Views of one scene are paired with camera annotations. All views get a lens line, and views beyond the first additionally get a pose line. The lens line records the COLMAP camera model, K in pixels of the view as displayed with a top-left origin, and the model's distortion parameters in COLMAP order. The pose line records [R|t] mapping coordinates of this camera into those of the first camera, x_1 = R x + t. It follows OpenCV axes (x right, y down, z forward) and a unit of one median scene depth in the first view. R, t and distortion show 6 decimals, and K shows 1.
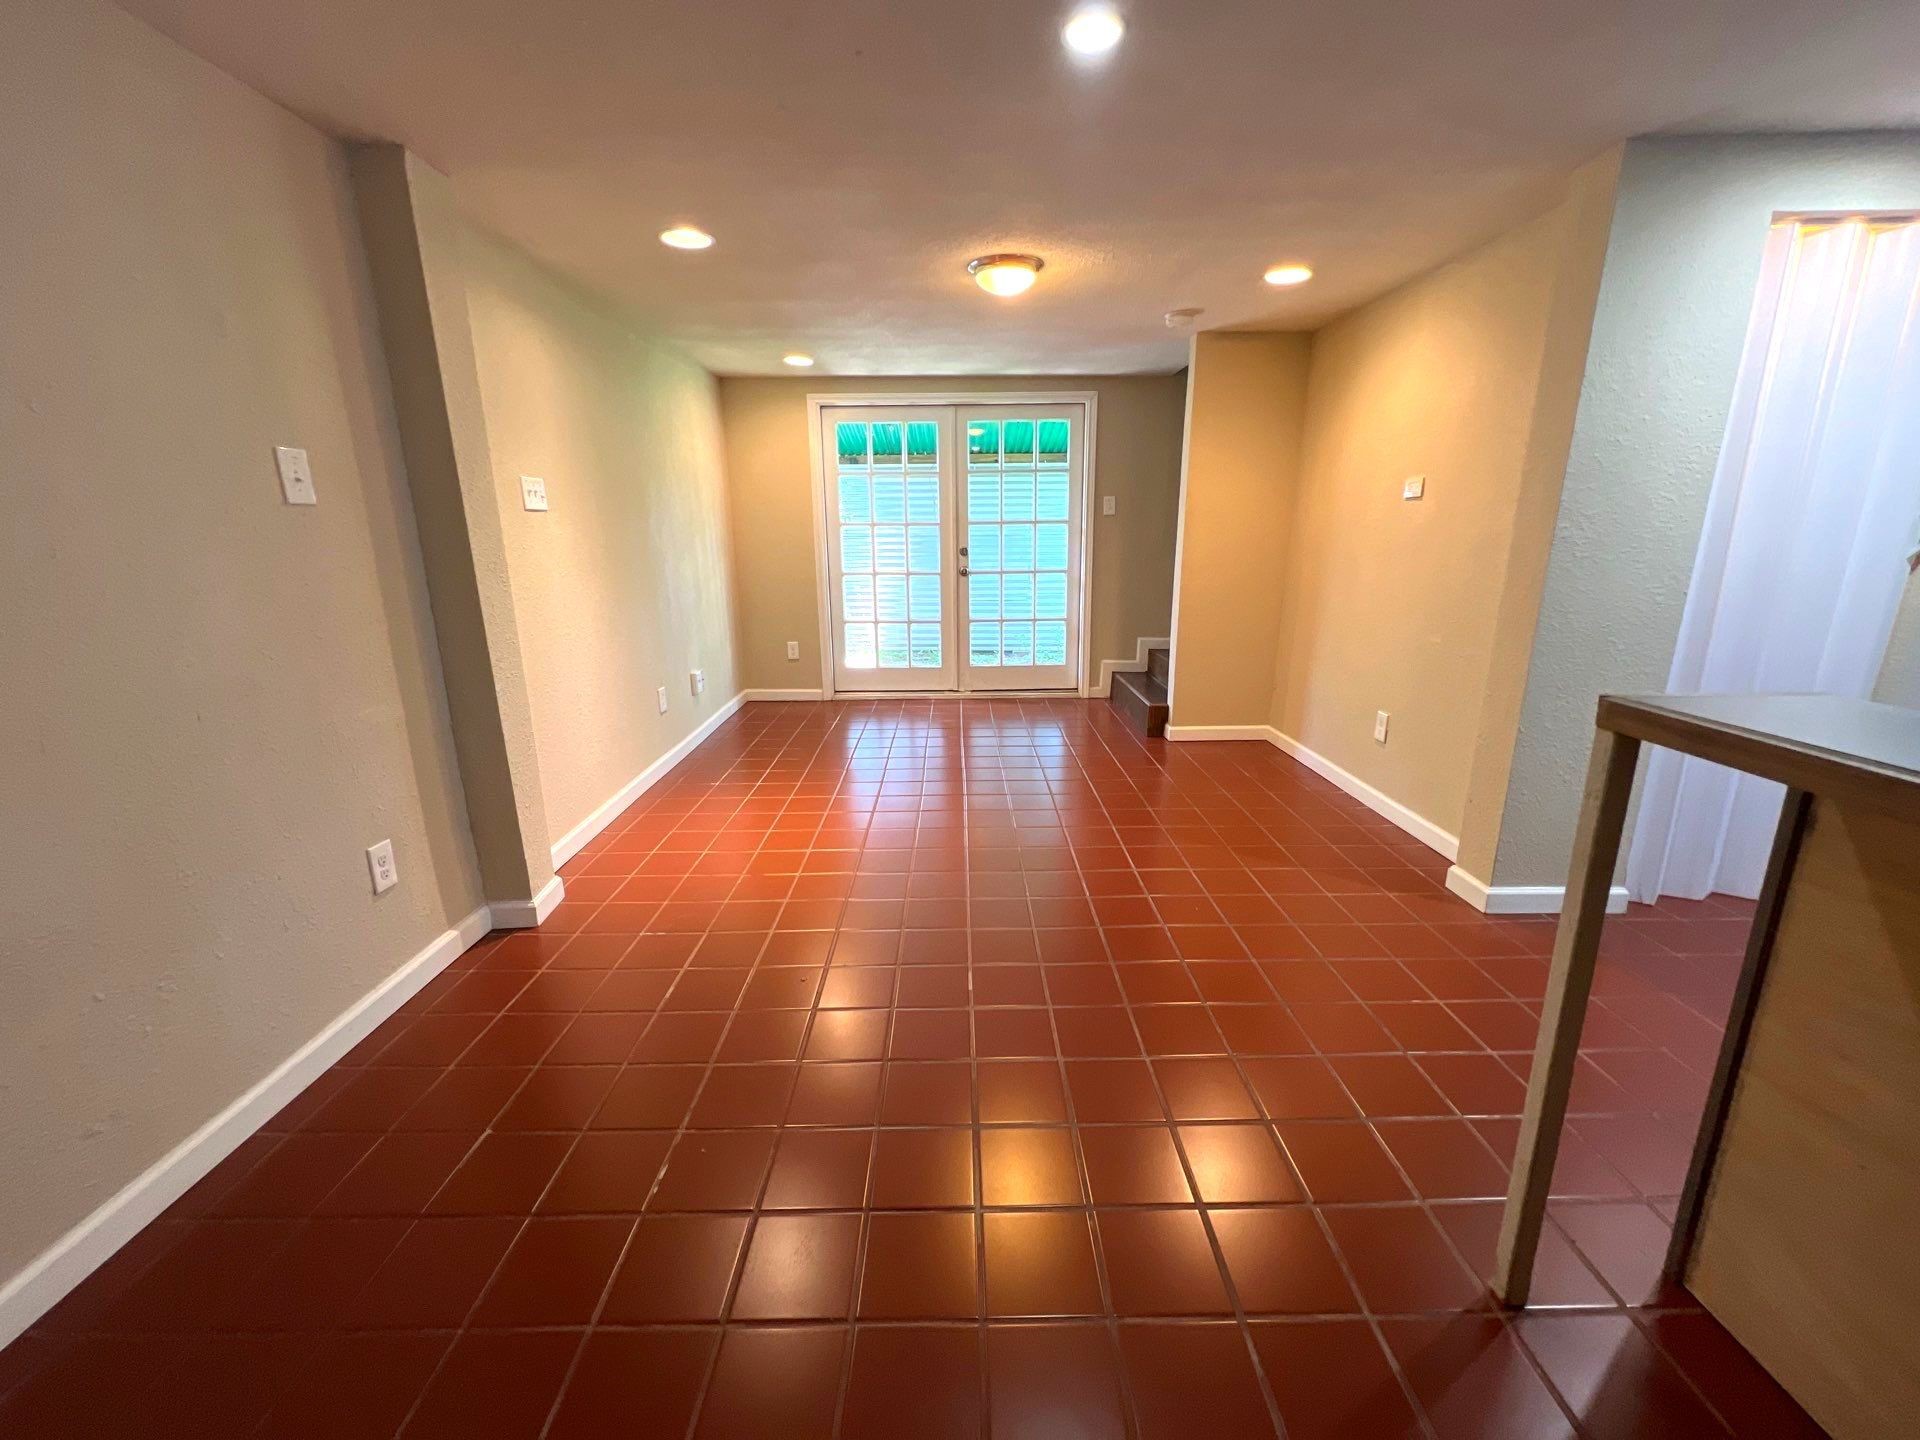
lens RADIAL K [[766.3, 0, 961.3], [0, 766.3, 721.3], [0, 0, 1]] dist [-0.001066, 0.000349]
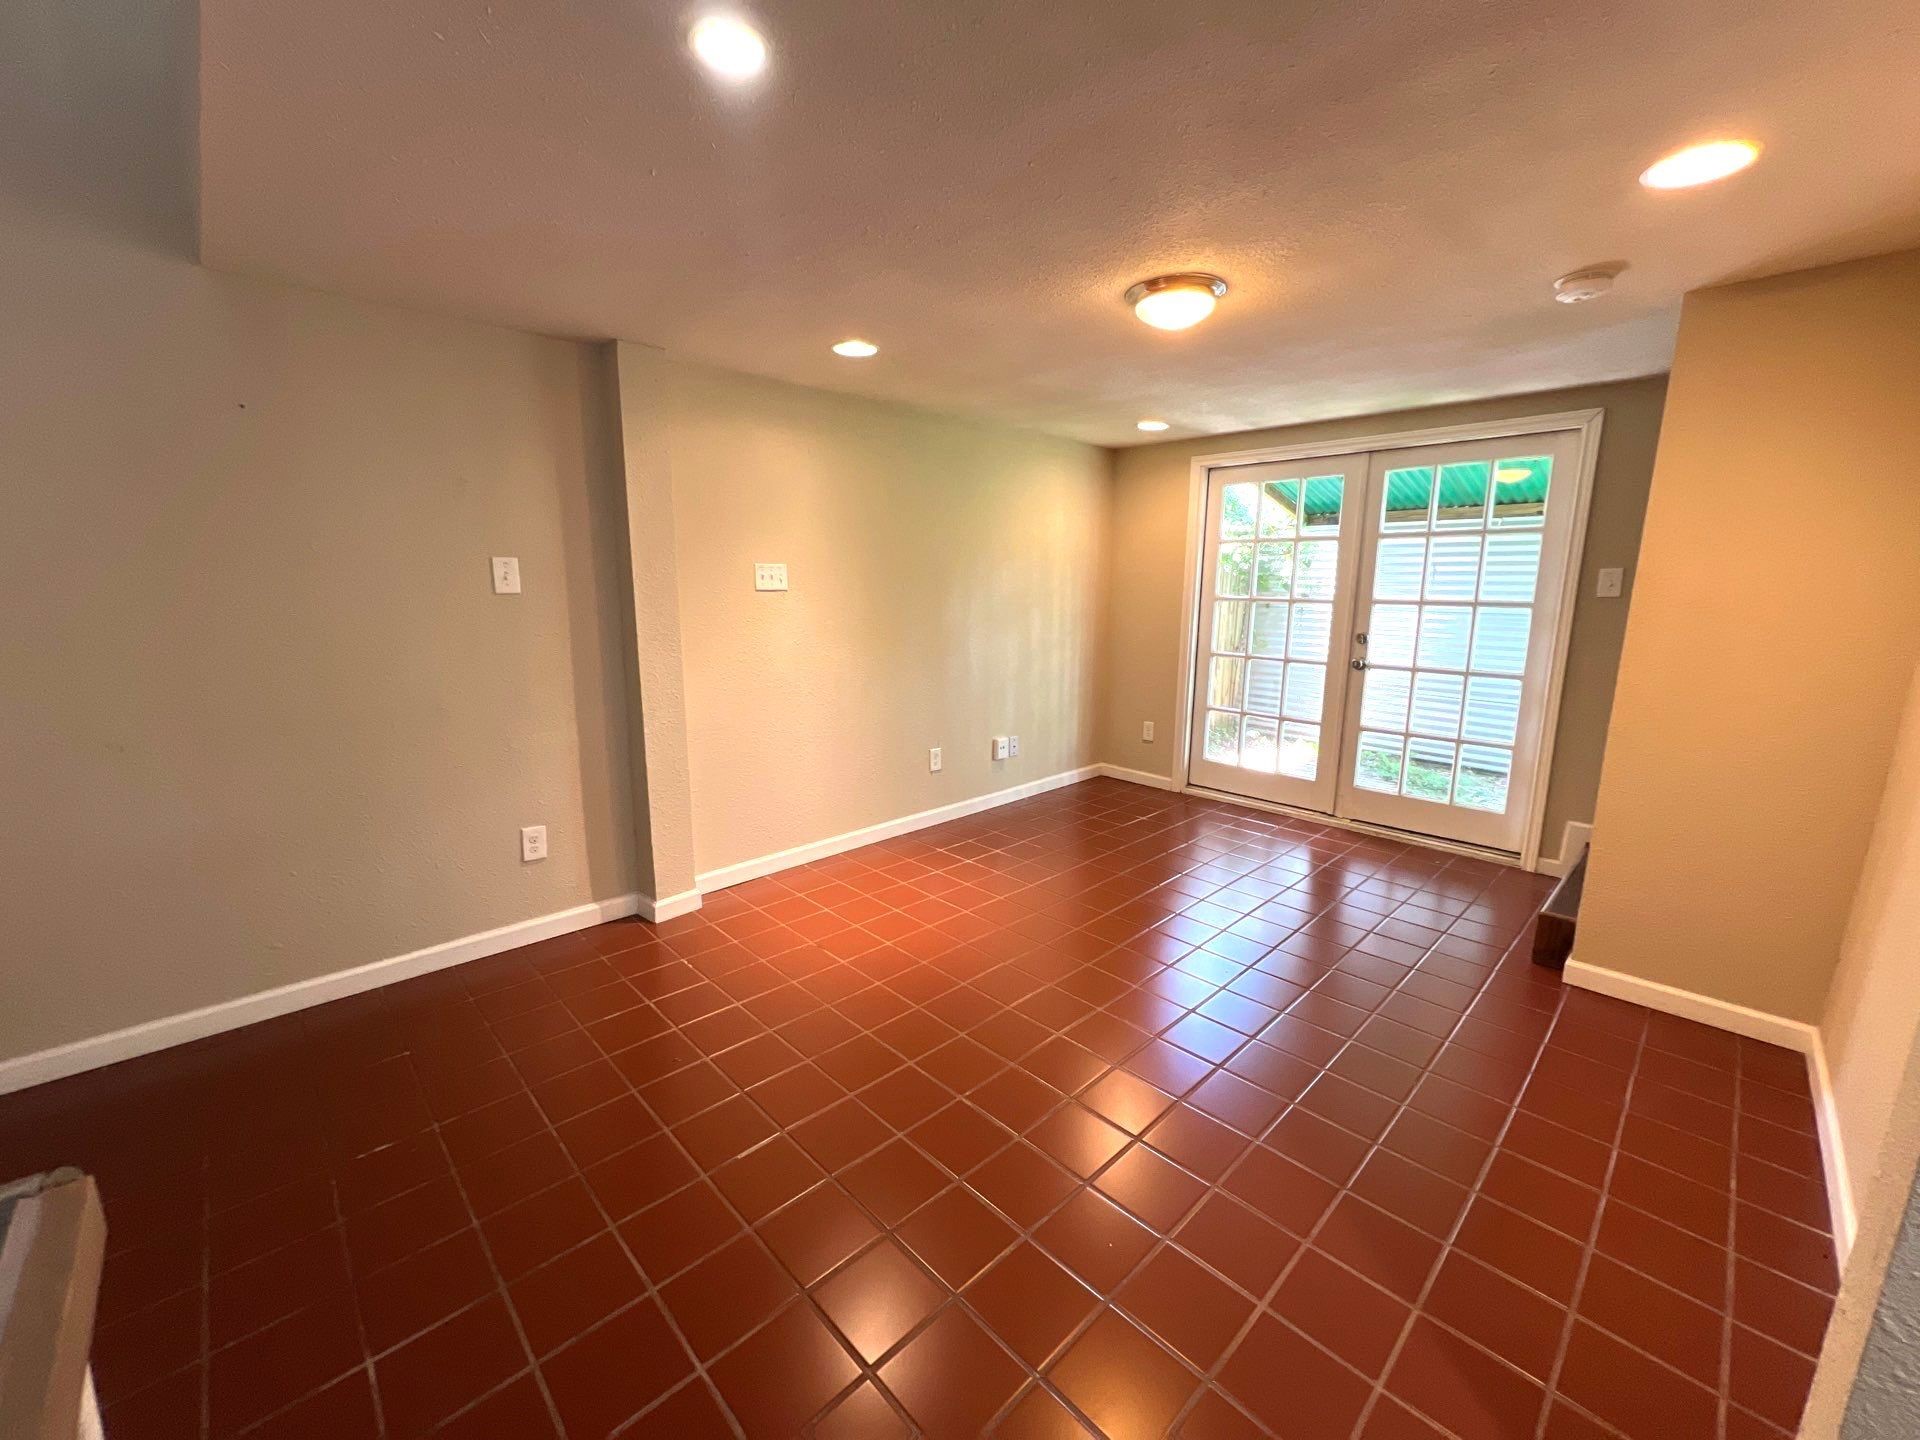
lens RADIAL K [[766.3, 0, 959.3], [0, 766.3, 720.0], [0, 0, 1]] dist [-0.001066, 0.000349]
pose [[0.689438, 0.143075, -0.710074, 0.372988], [-0.191016, 0.981510, 0.012302, -0.099355], [0.698704, 0.127154, 0.704020, 0.257957]]
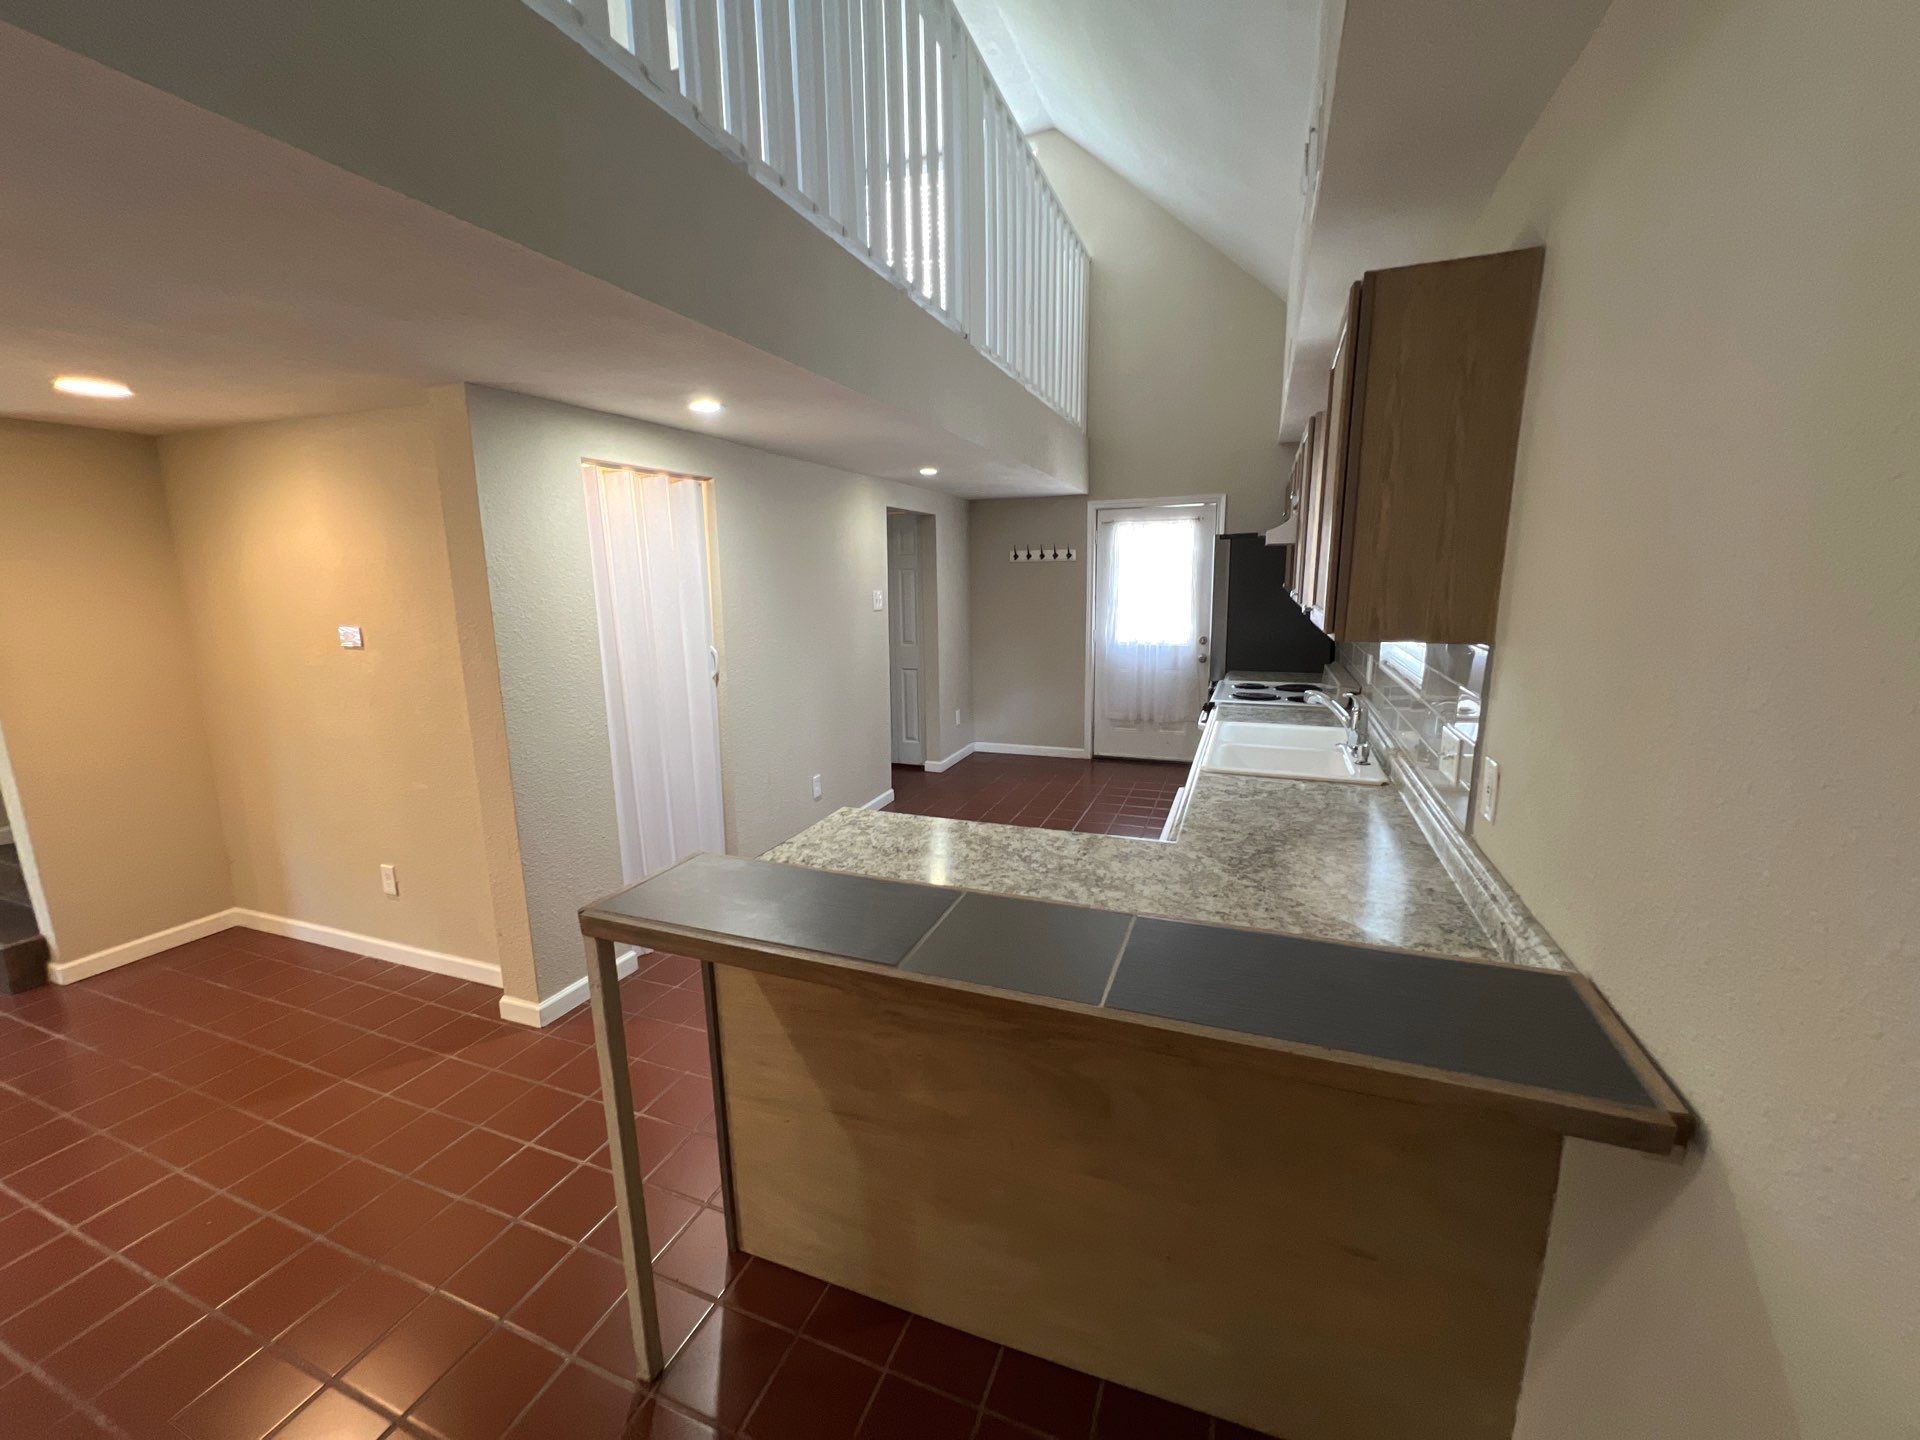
lens RADIAL K [[766.3, 0, 960.6], [0, 766.3, 719.9], [0, 0, 1]] dist [-0.001066, 0.000349]
pose [[0.374710, -0.169557, 0.911506, -0.013132], [0.238086, 0.967764, 0.082147, -0.075981], [-0.896051, 0.186235, 0.402999, -0.041701]]
